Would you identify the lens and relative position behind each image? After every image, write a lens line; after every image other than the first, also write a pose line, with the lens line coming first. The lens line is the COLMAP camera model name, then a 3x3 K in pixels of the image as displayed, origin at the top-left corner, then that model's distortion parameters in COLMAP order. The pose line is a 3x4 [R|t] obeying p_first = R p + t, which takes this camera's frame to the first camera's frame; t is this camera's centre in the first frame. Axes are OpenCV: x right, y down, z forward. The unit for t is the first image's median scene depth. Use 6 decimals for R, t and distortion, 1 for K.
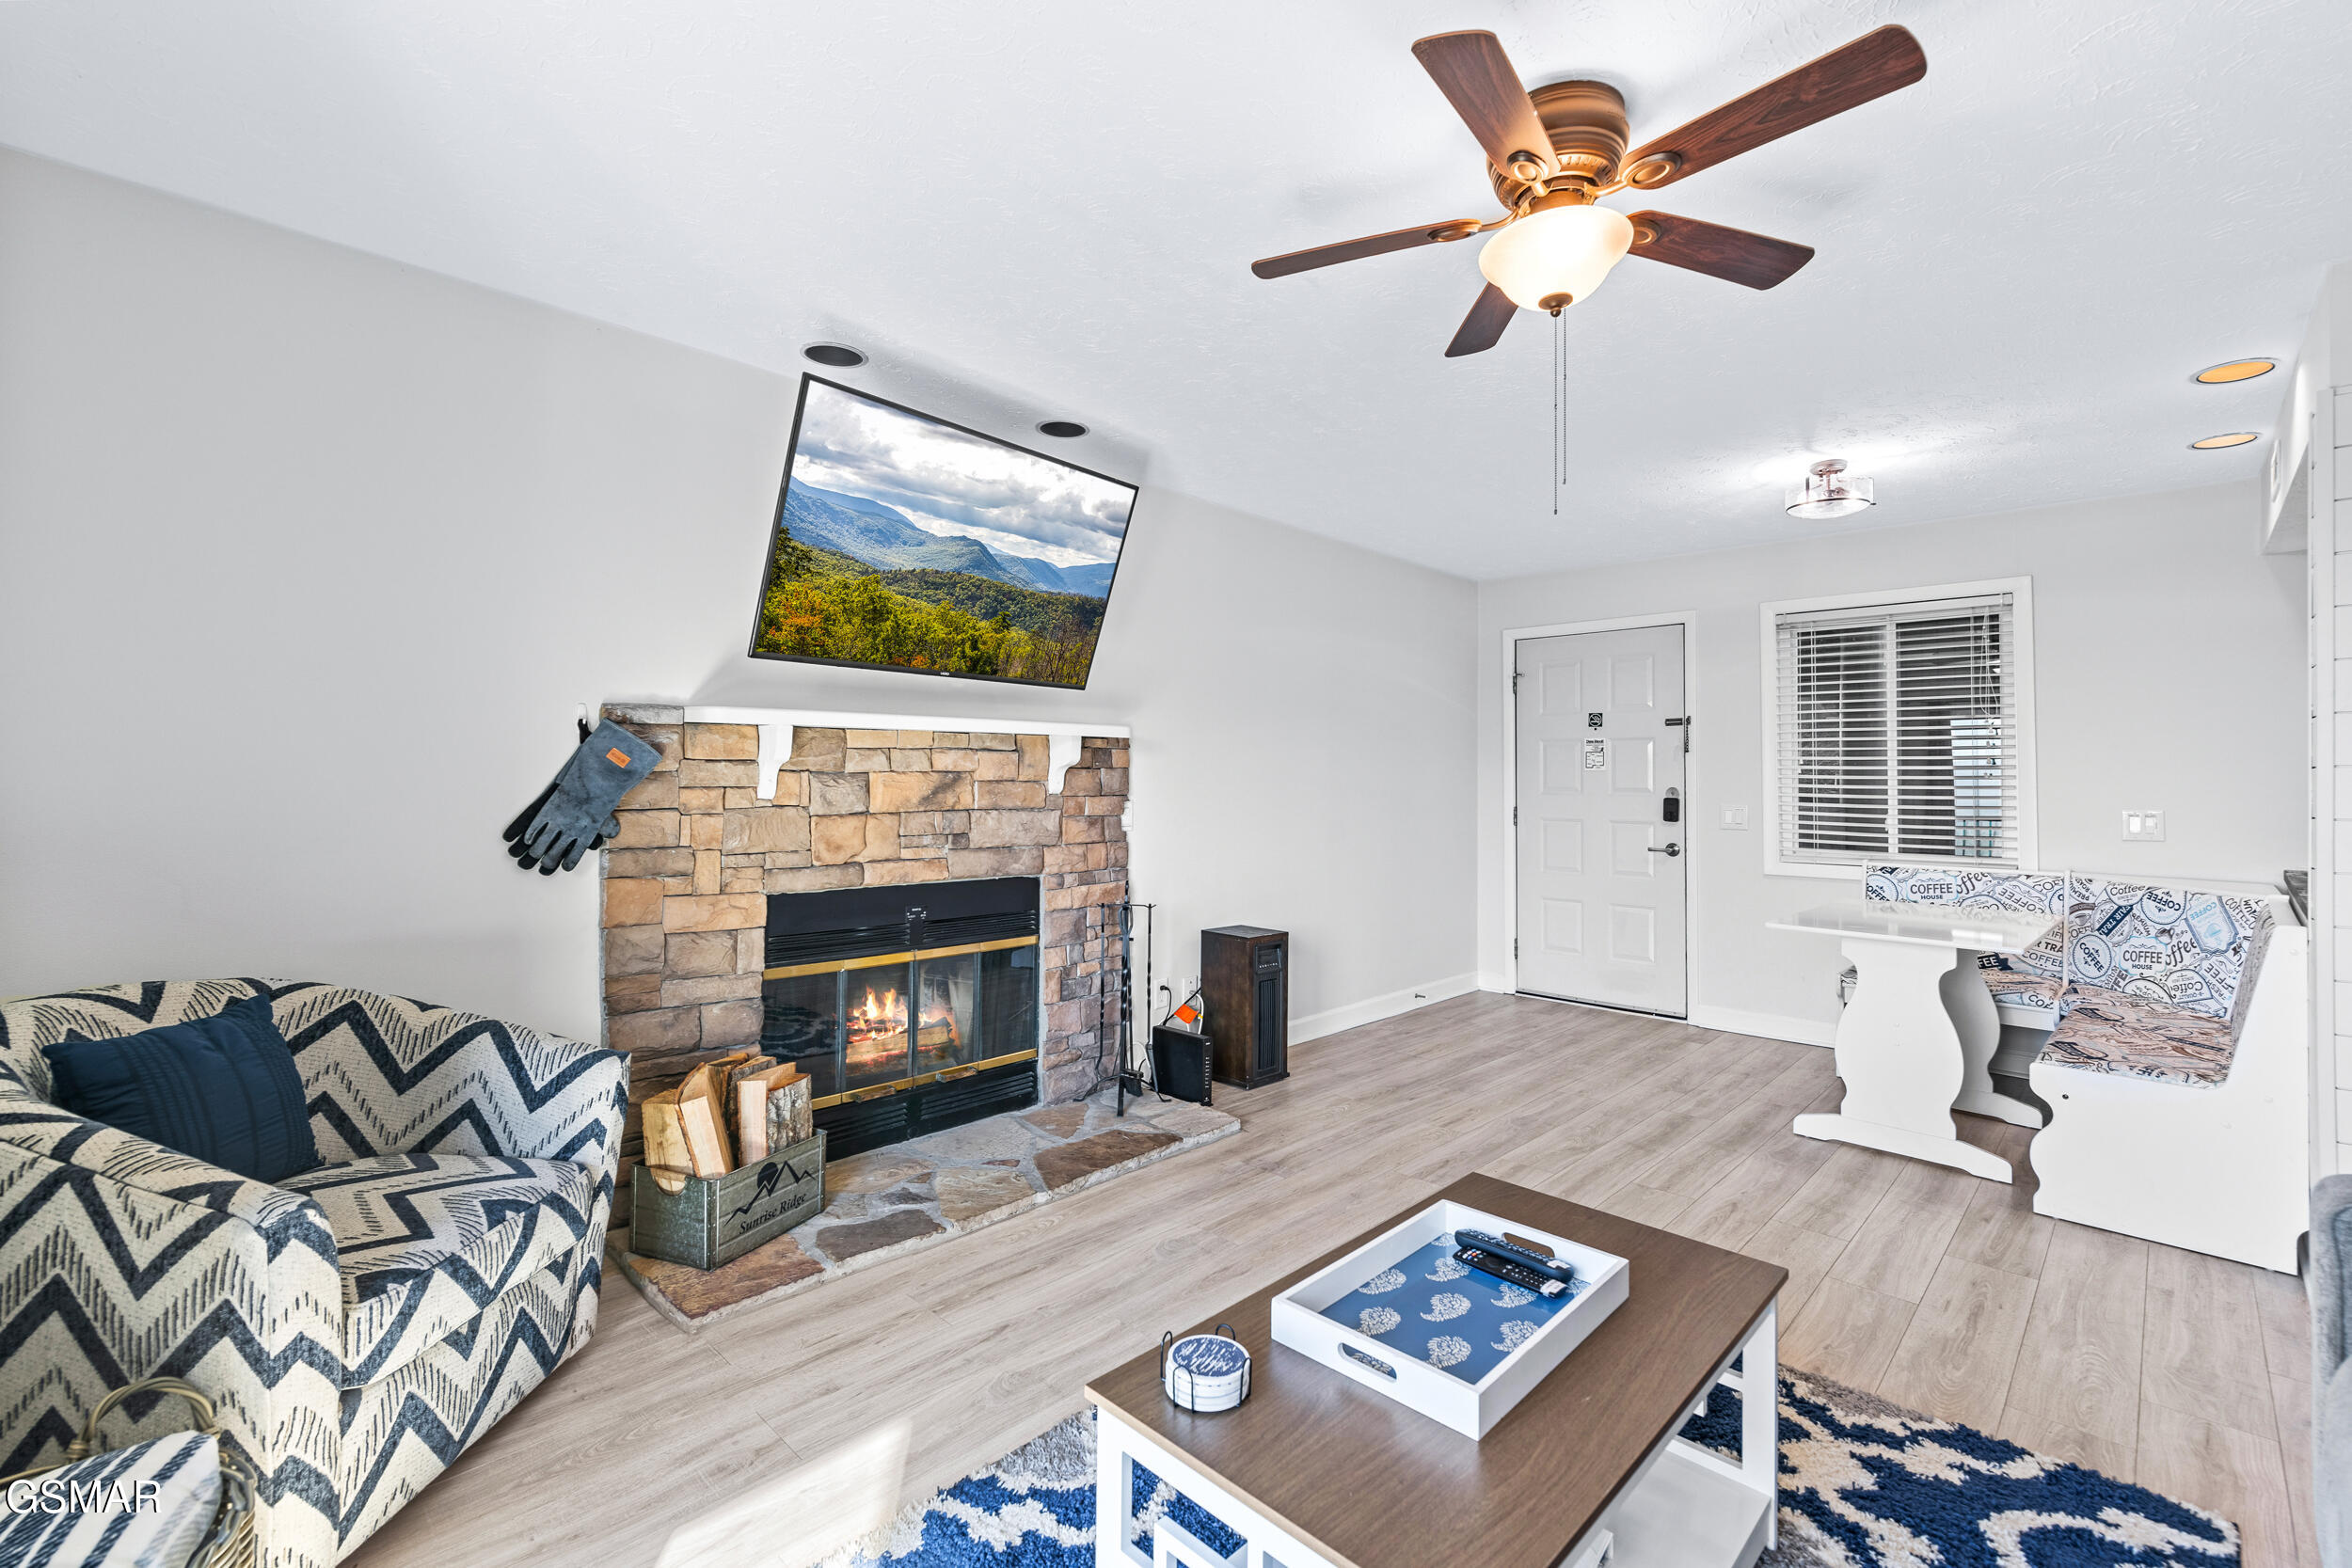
lens RADIAL K [[1022.3, 0, 1173.9], [0, 1022.3, 766.7], [0, 0, 1]] dist [0.001801, -0.000592]
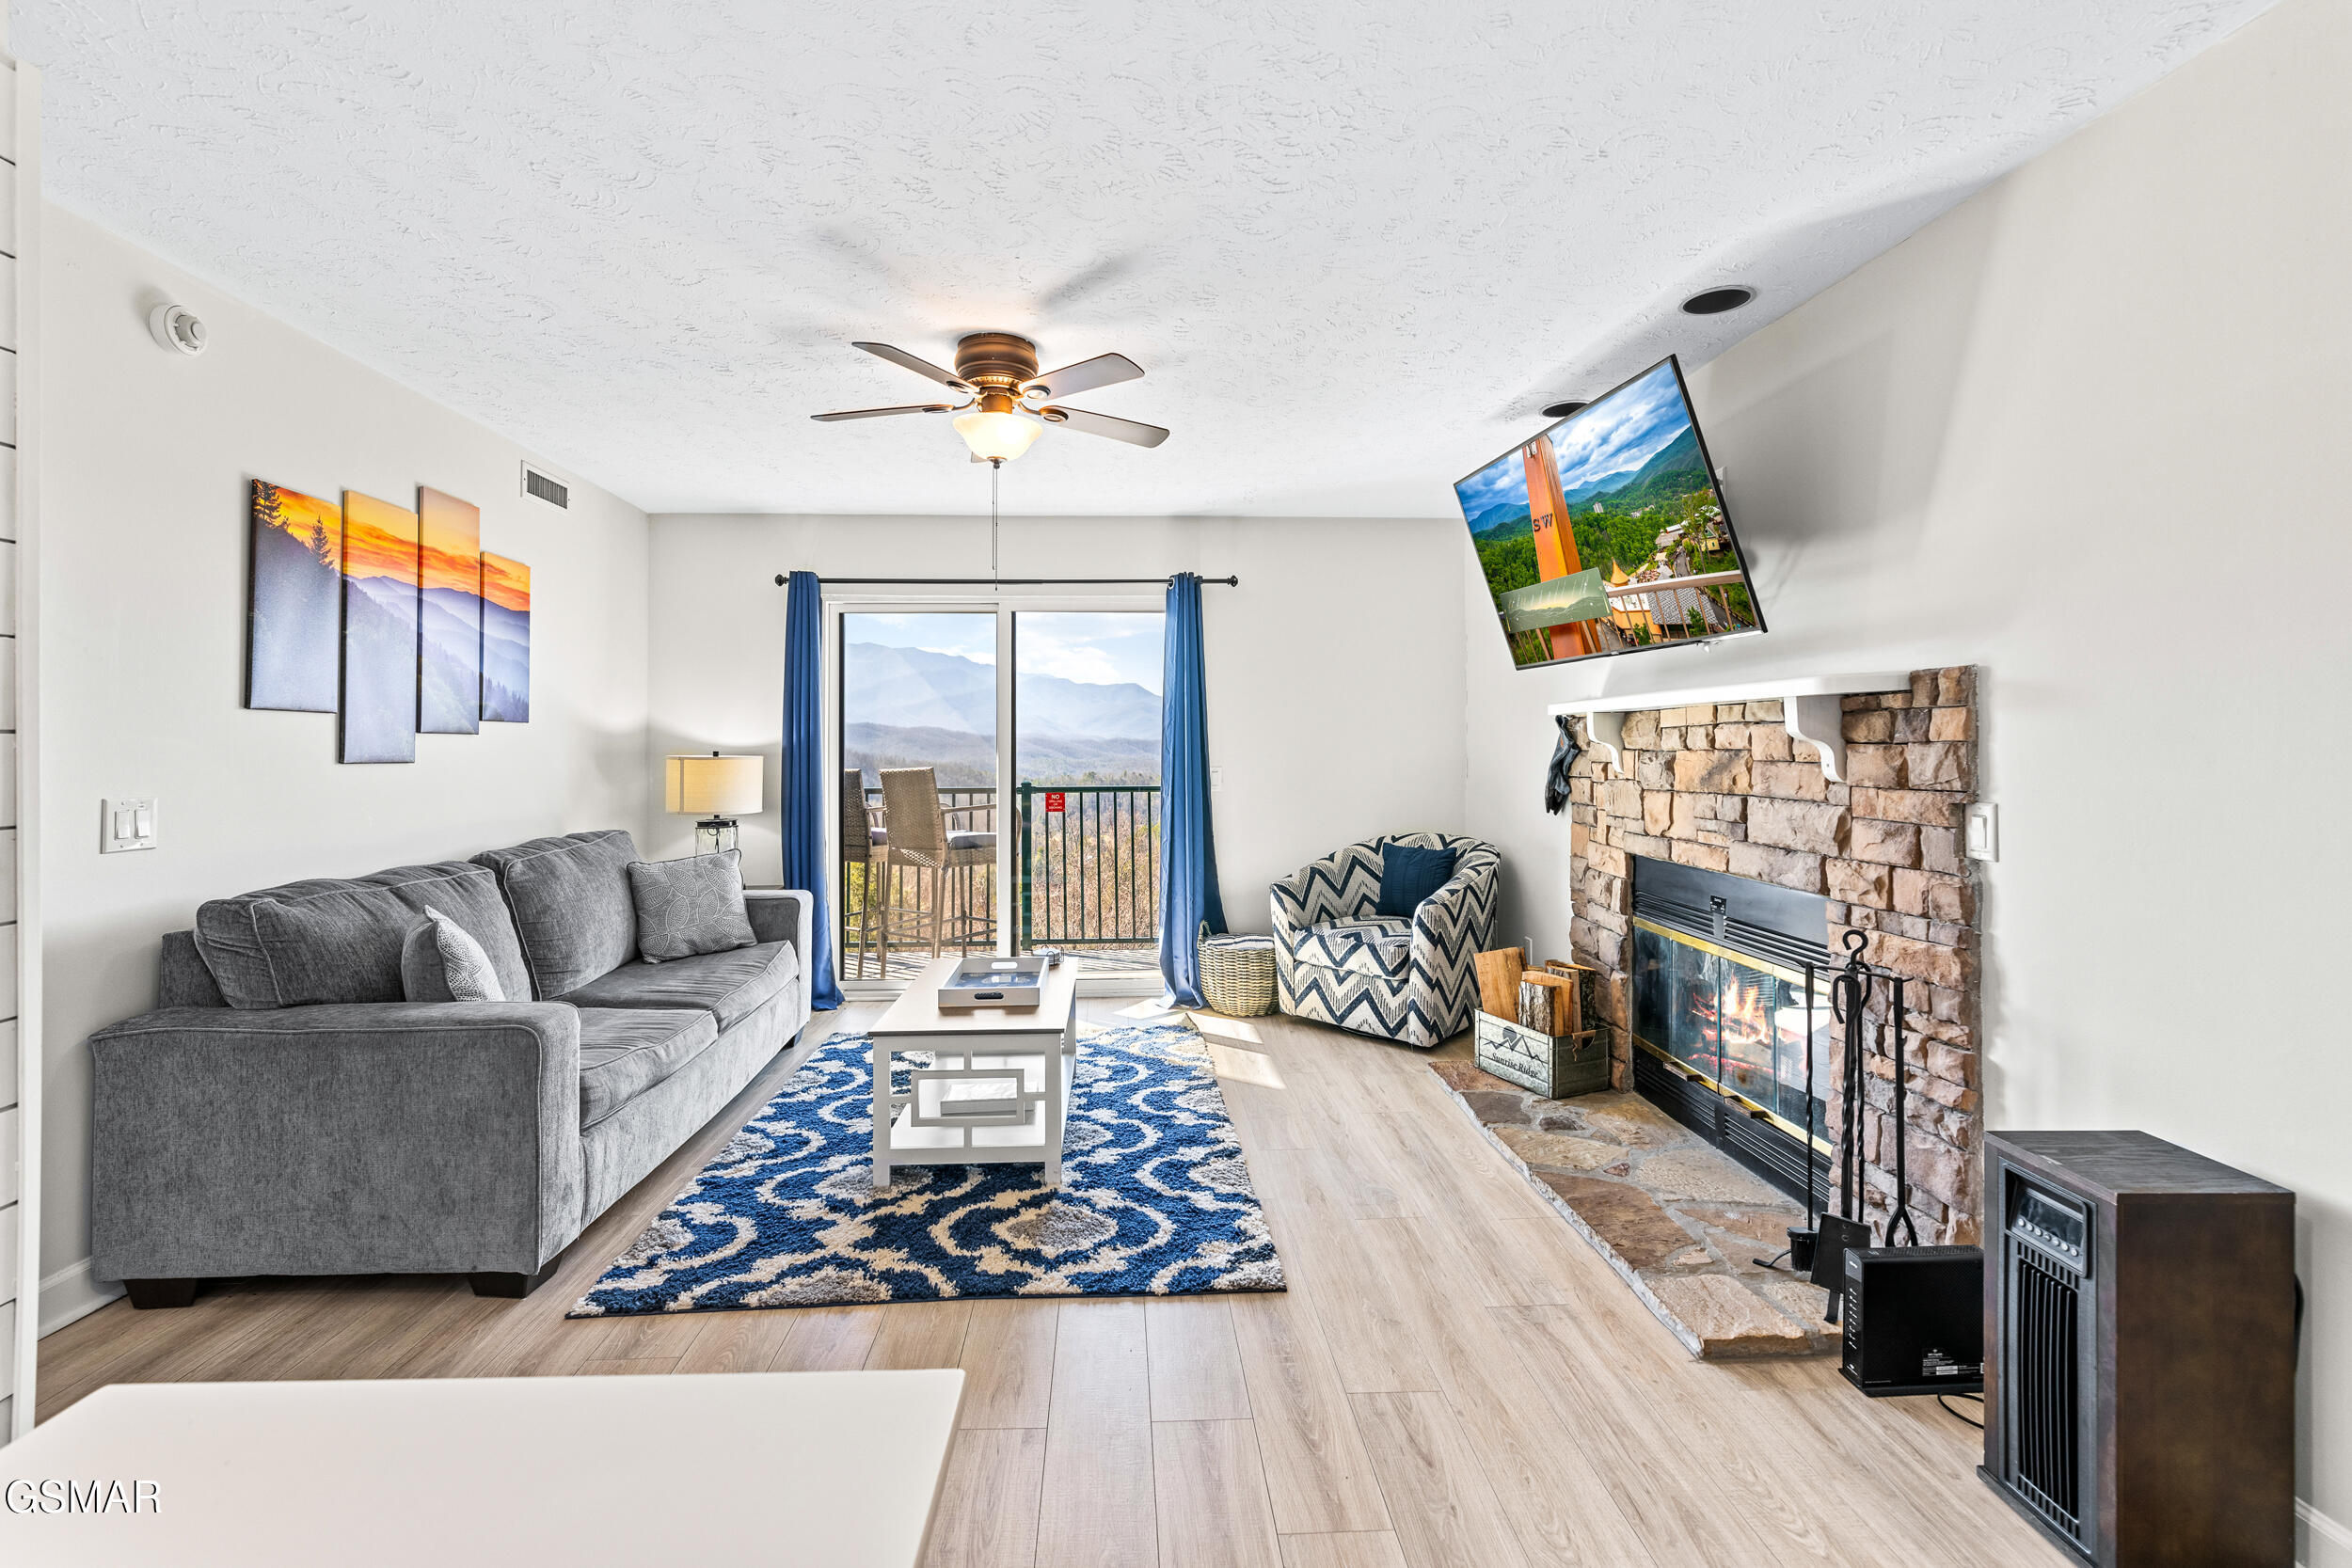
lens RADIAL K [[1022.3, 0, 1166.0], [0, 1022.3, 739.4], [0, 0, 1]] dist [0.001801, -0.000592]
pose [[-0.678898, -0.012525, -0.734126, 0.773674], [0.001530, 0.999828, -0.018473, 0.012036], [0.734231, -0.013665, -0.678762, 1.285810]]
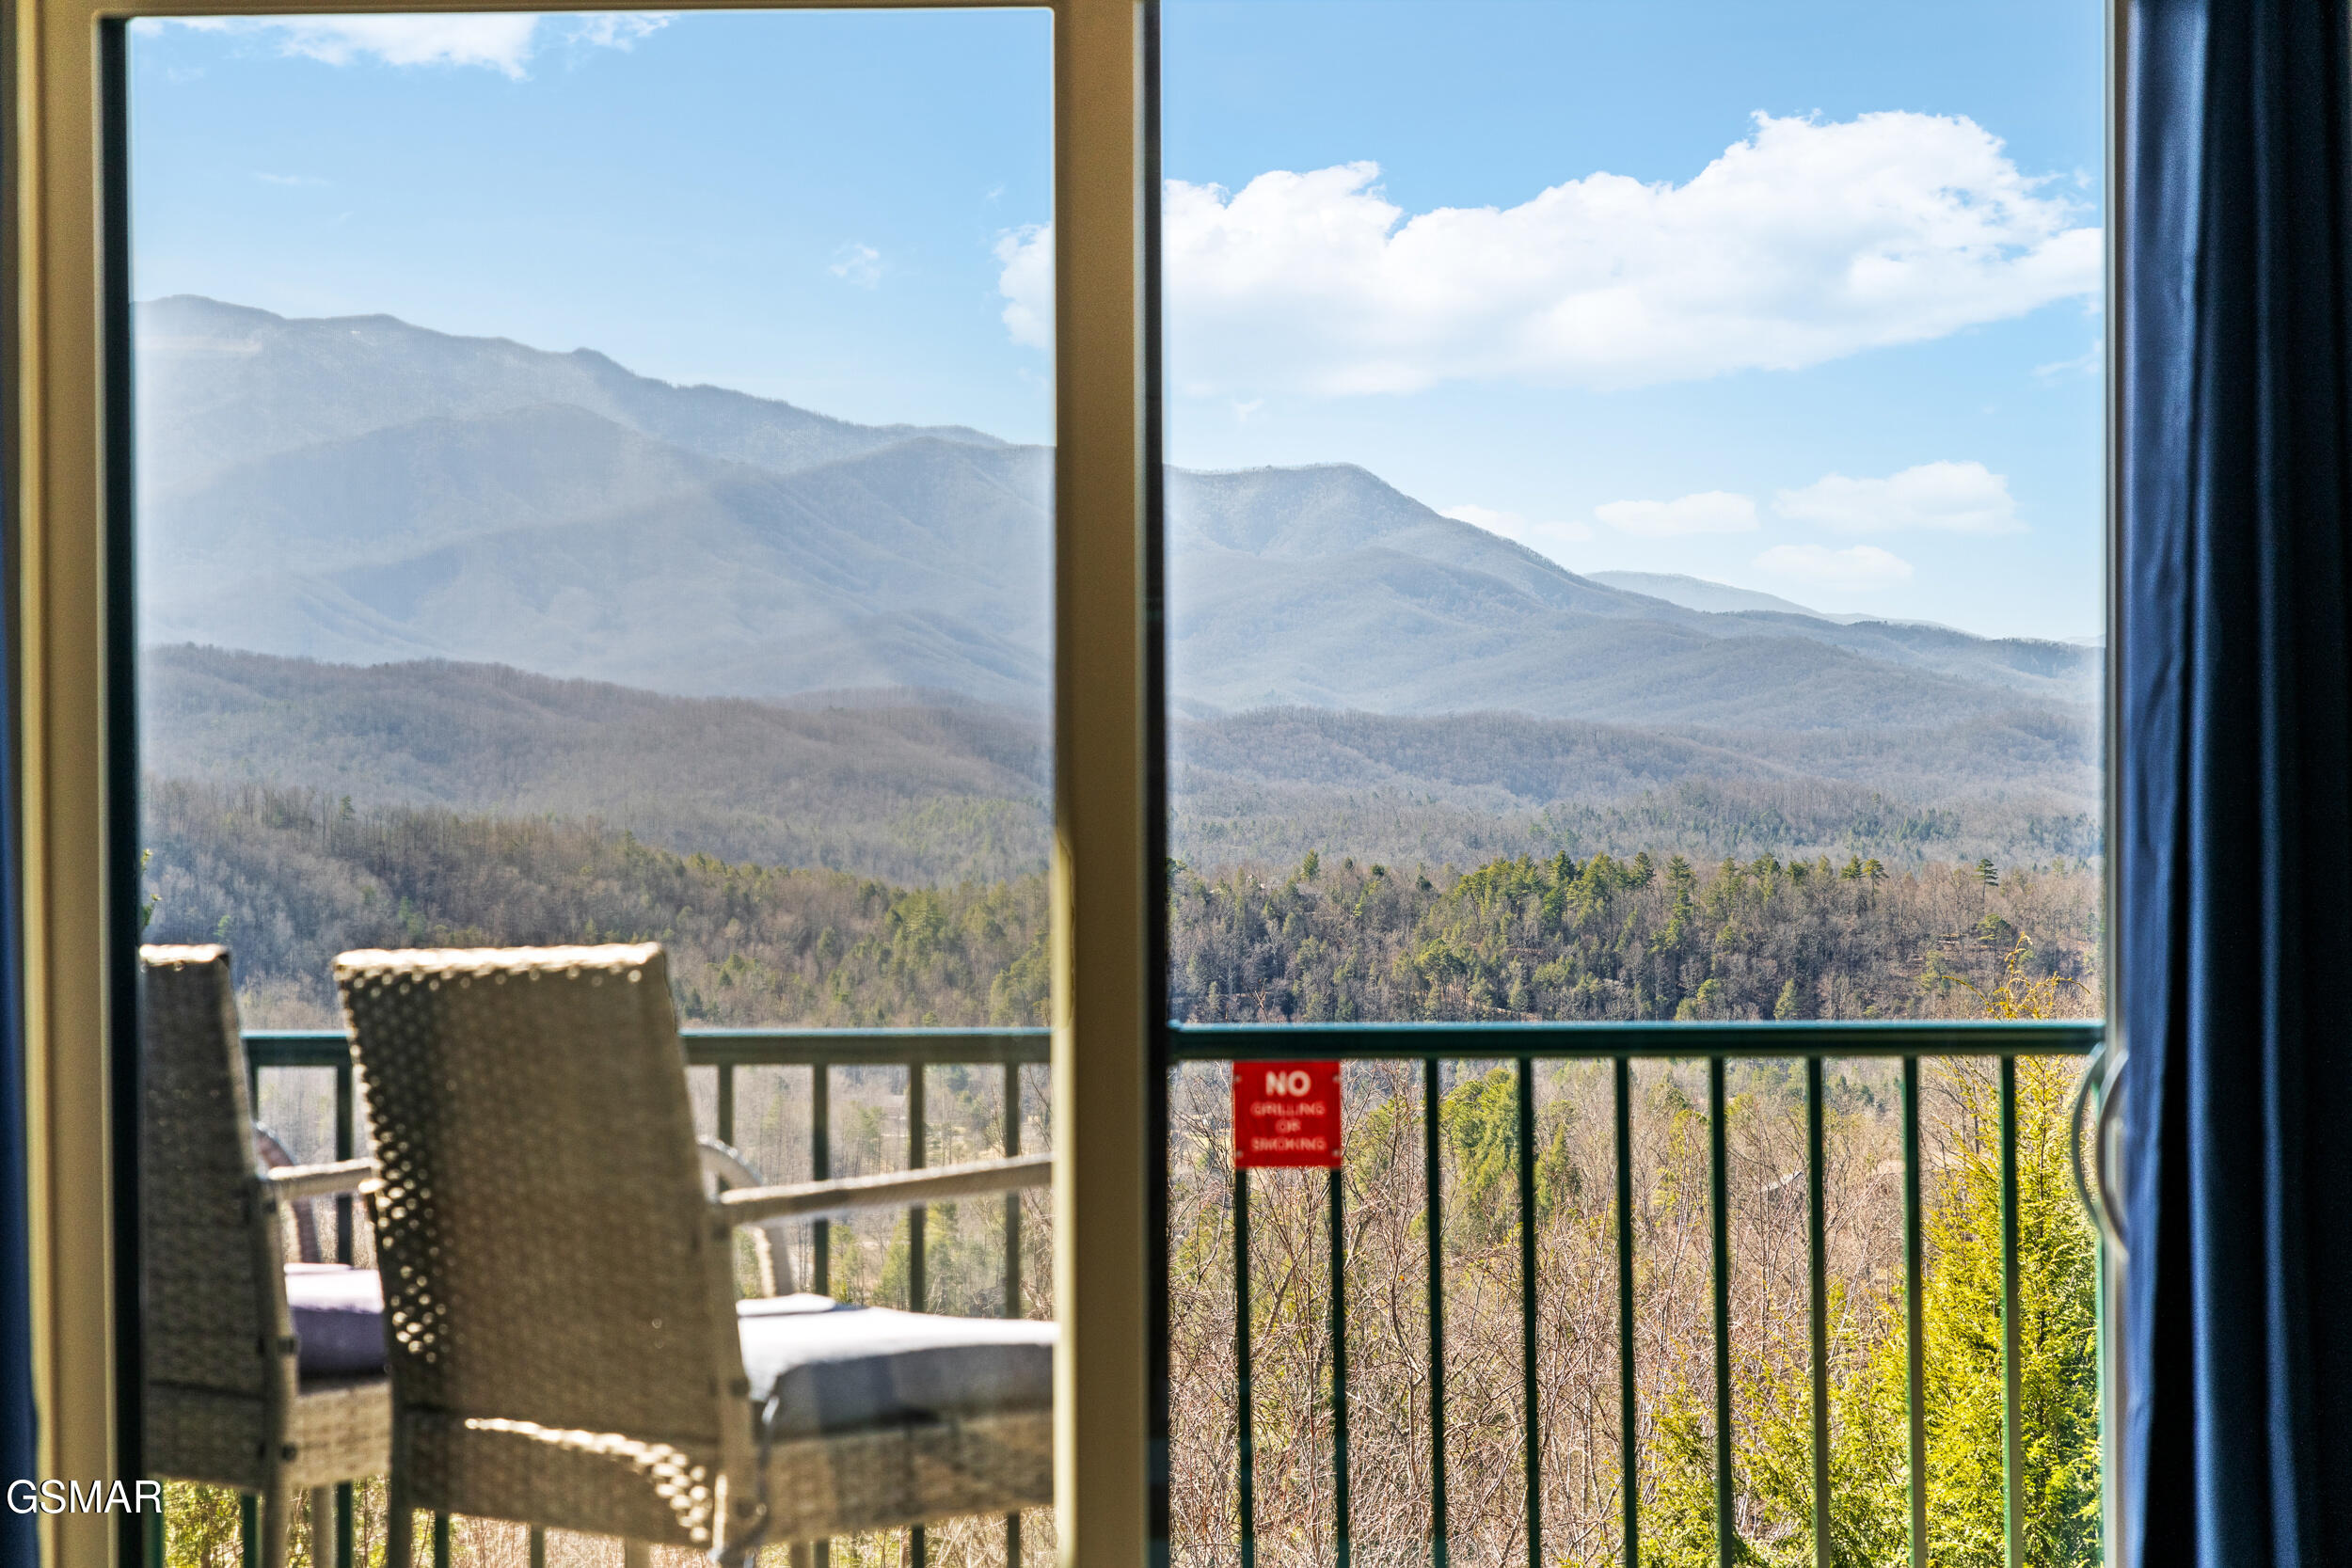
lens RADIAL K [[4537.5, 0, 1189.7], [0, 4537.5, 767.0], [0, 0, 1]] dist [0.091792, 0.000000]
pose [[-0.725881, -0.003048, -0.687814, 0.562453], [0.002541, 0.999971, -0.007113, -0.013863], [0.687816, -0.006910, -0.725853, 0.883820]]
